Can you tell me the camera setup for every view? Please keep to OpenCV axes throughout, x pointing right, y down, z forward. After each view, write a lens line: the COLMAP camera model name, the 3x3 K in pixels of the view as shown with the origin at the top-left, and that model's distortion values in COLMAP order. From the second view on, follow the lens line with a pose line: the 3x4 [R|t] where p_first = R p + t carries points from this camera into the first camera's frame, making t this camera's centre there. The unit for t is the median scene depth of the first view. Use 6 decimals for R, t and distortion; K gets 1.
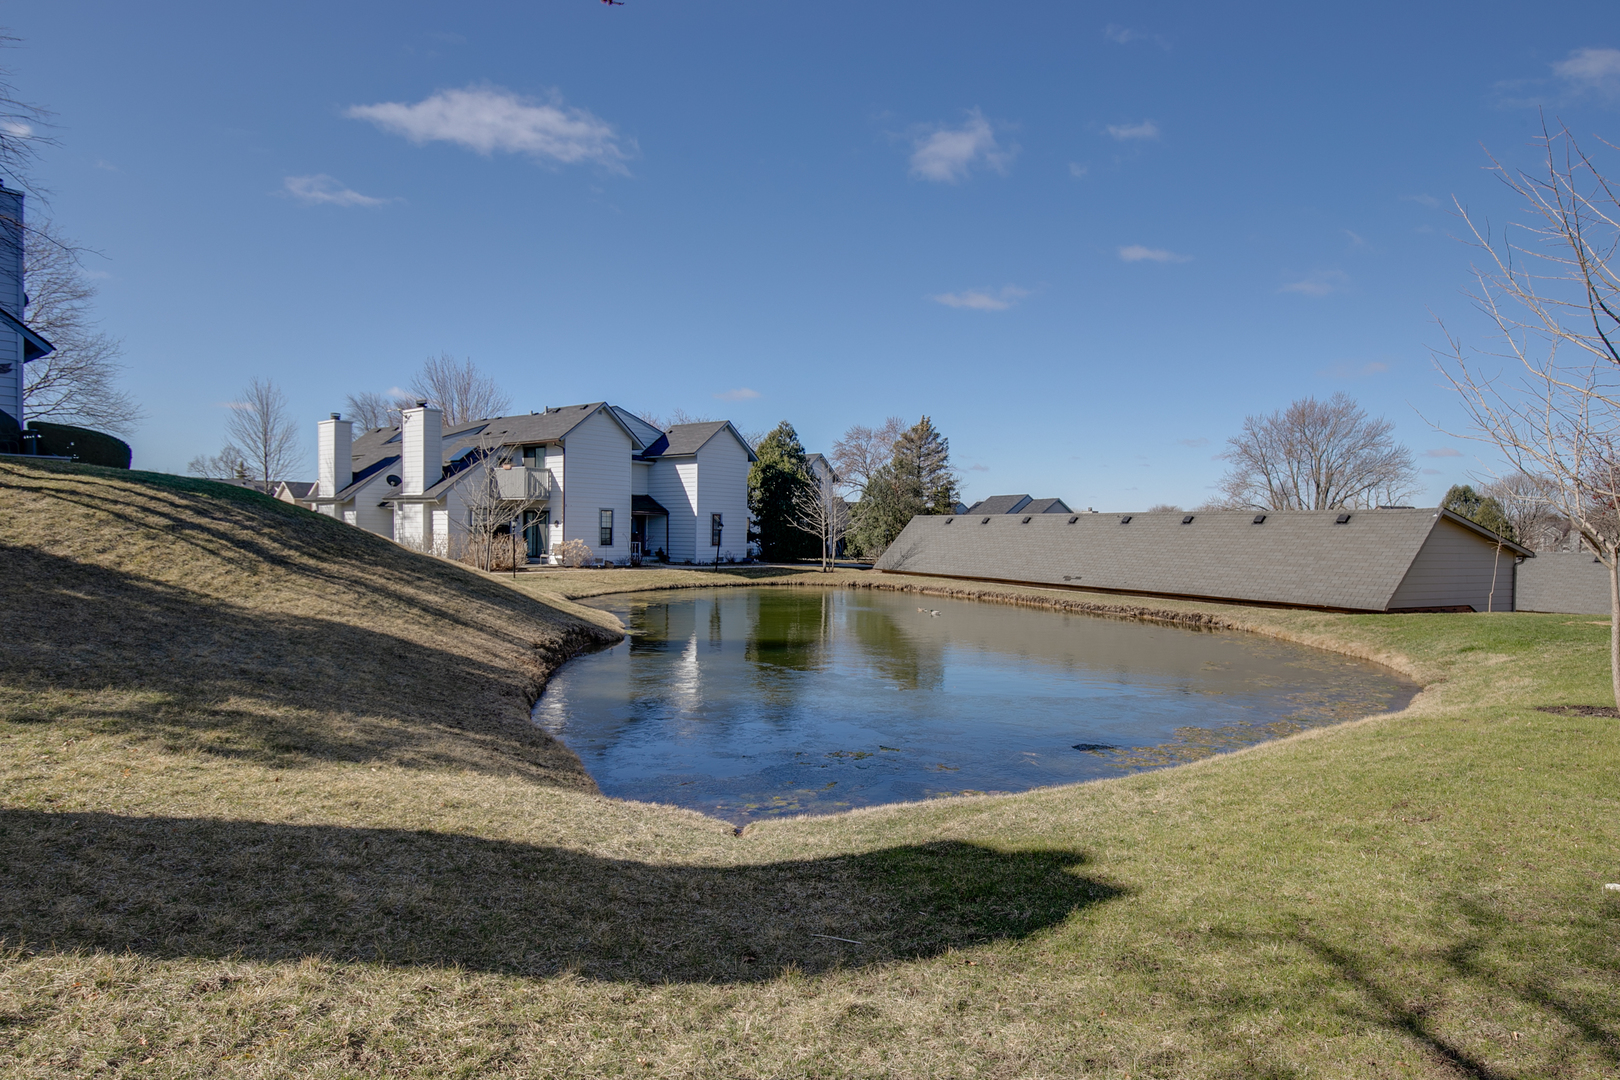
lens RADIAL K [[946.7, 0, 815.1], [0, 946.7, 575.8], [0, 0, 1]] dist [-0.021342, -0.001963]
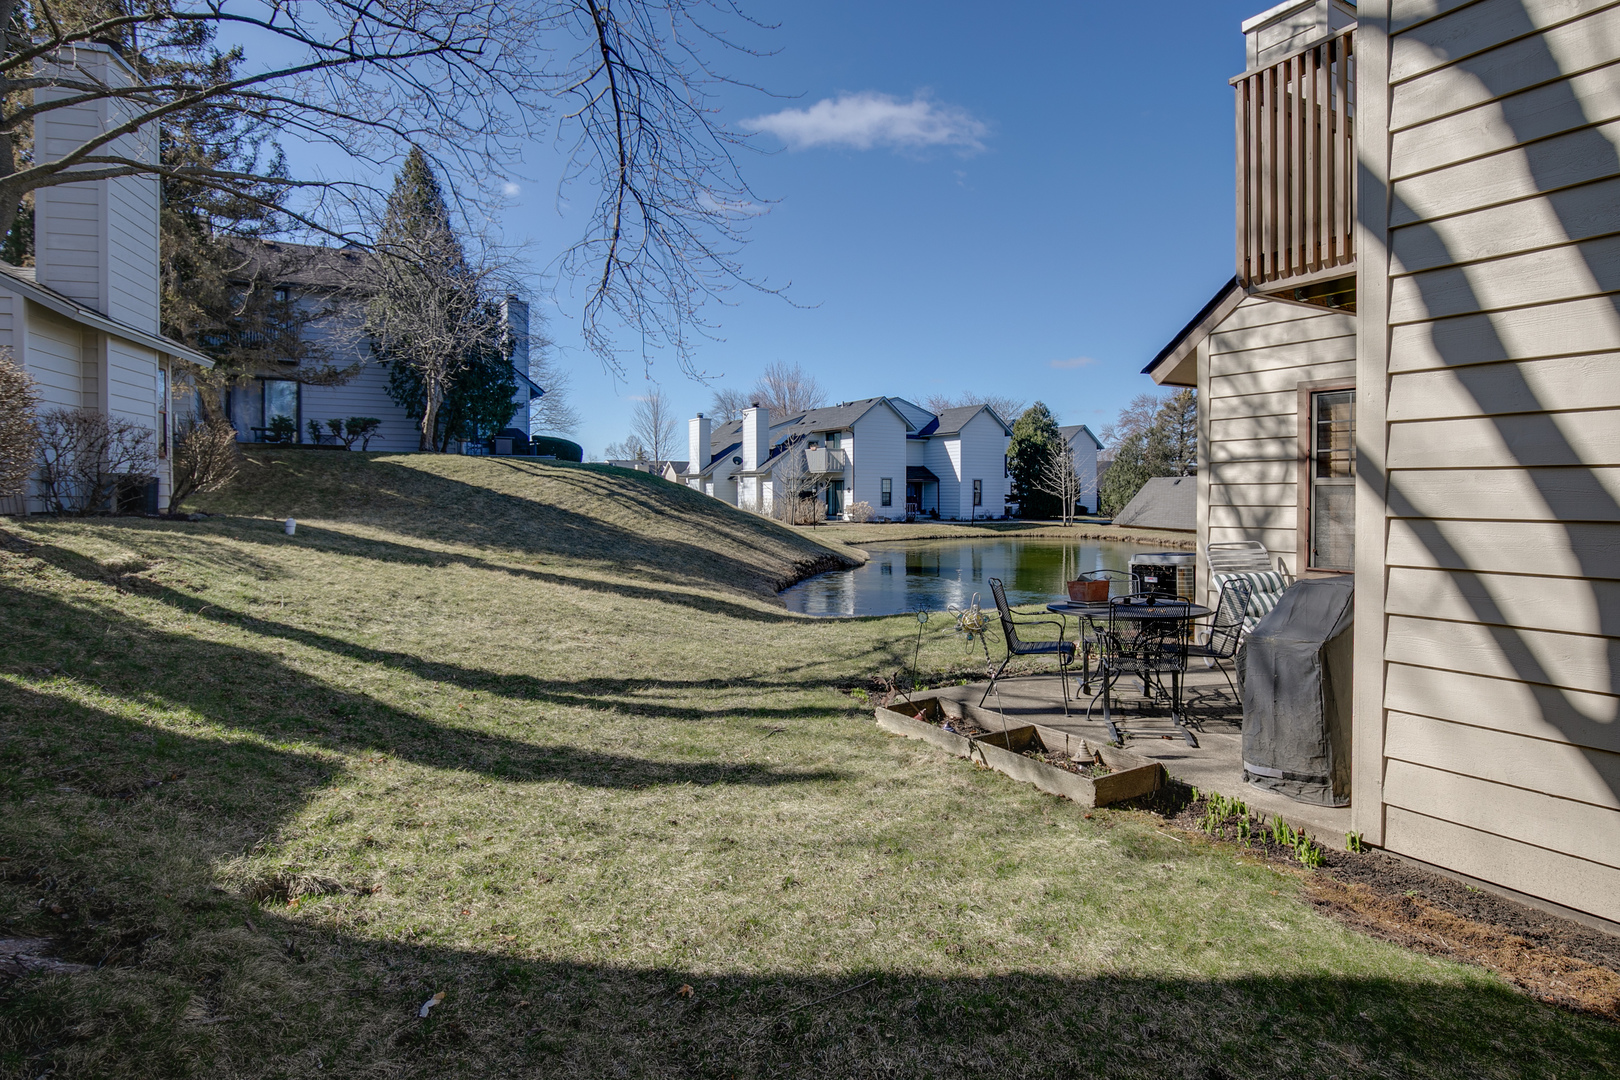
lens RADIAL K [[946.7, 0, 808.3], [0, 946.7, 535.9], [0, 0, 1]] dist [-0.021342, -0.001963]
pose [[0.931580, 0.000053, -0.363538, 0.152076], [-0.002151, 0.999983, -0.005365, 0.016309], [0.363531, 0.005780, 0.931564, -0.251505]]
